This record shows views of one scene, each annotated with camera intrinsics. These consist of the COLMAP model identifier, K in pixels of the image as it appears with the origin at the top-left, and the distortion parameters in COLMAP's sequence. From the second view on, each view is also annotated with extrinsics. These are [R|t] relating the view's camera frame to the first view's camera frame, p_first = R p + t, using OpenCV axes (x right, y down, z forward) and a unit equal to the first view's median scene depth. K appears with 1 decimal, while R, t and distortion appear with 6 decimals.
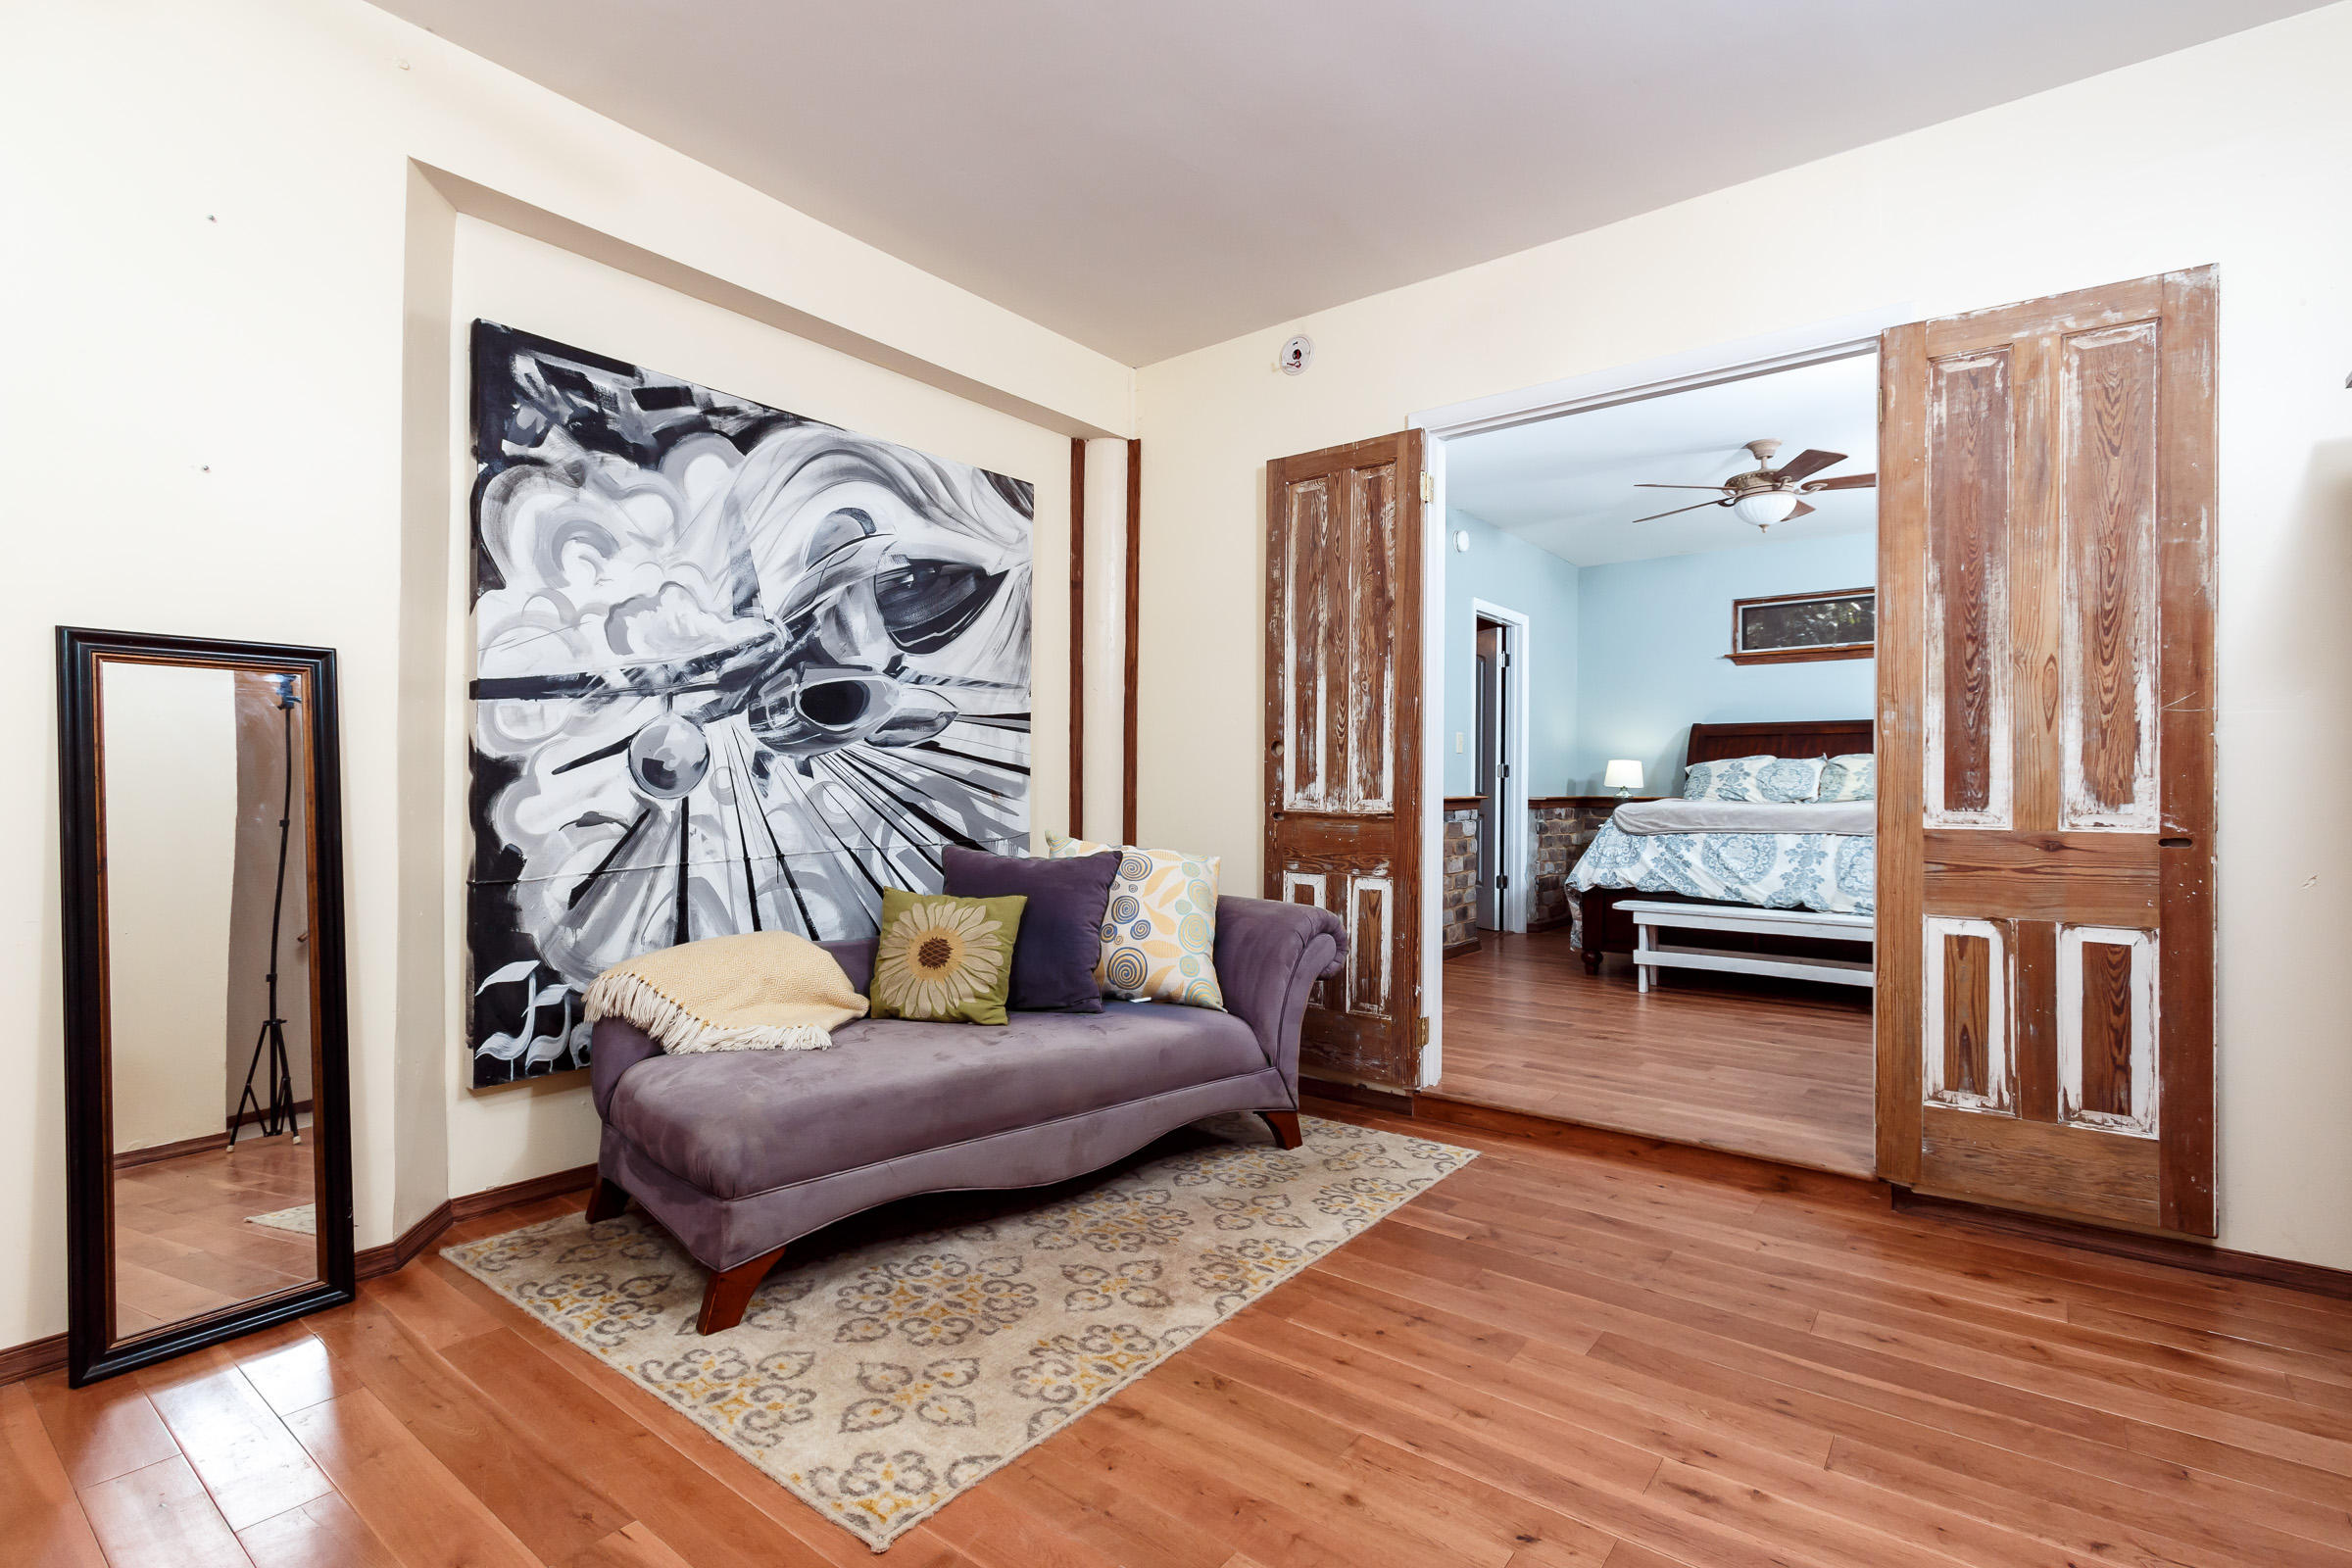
lens RADIAL K [[1080.5, 0, 1178.6], [0, 1080.5, 786.2], [0, 0, 1]] dist [0.000361, -0.000235]
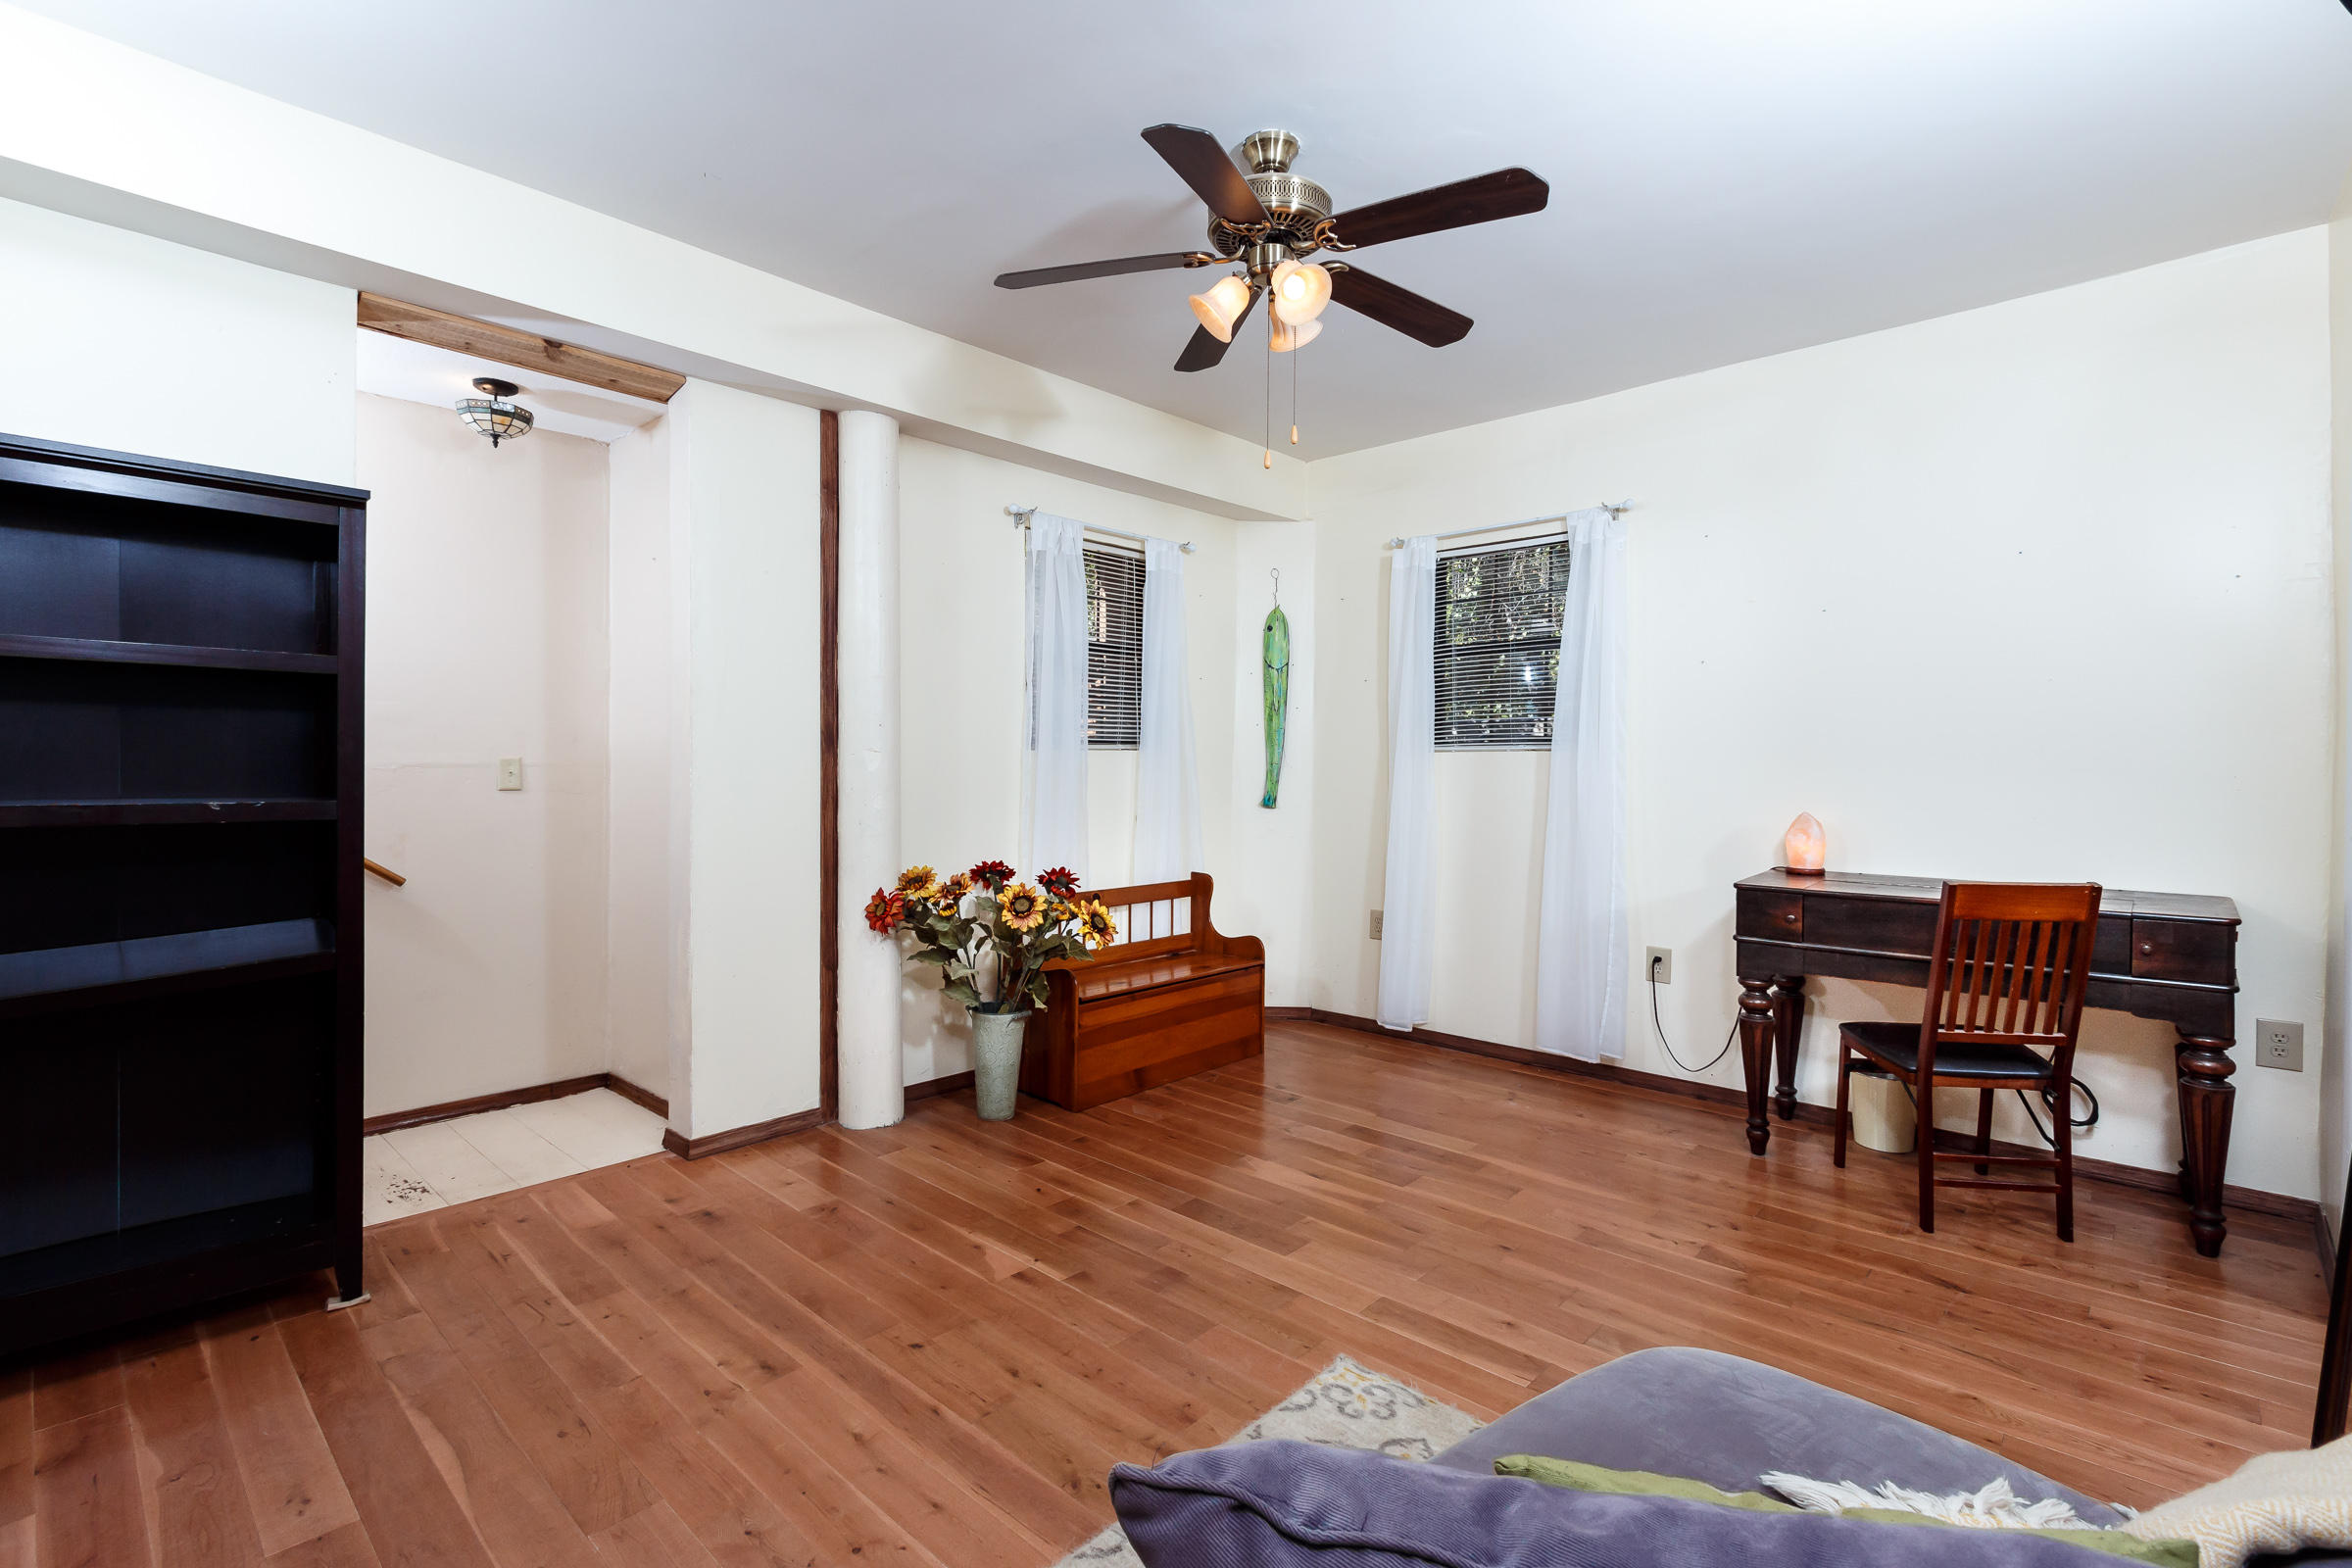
lens RADIAL K [[1080.5, 0, 1180.6], [0, 1080.5, 778.5], [0, 0, 1]] dist [0.000361, -0.000235]
pose [[-0.995173, -0.002830, 0.098097, -0.177691], [-0.002061, 0.999966, 0.007936, -0.103425], [-0.098116, 0.007696, -0.995145, 2.276817]]
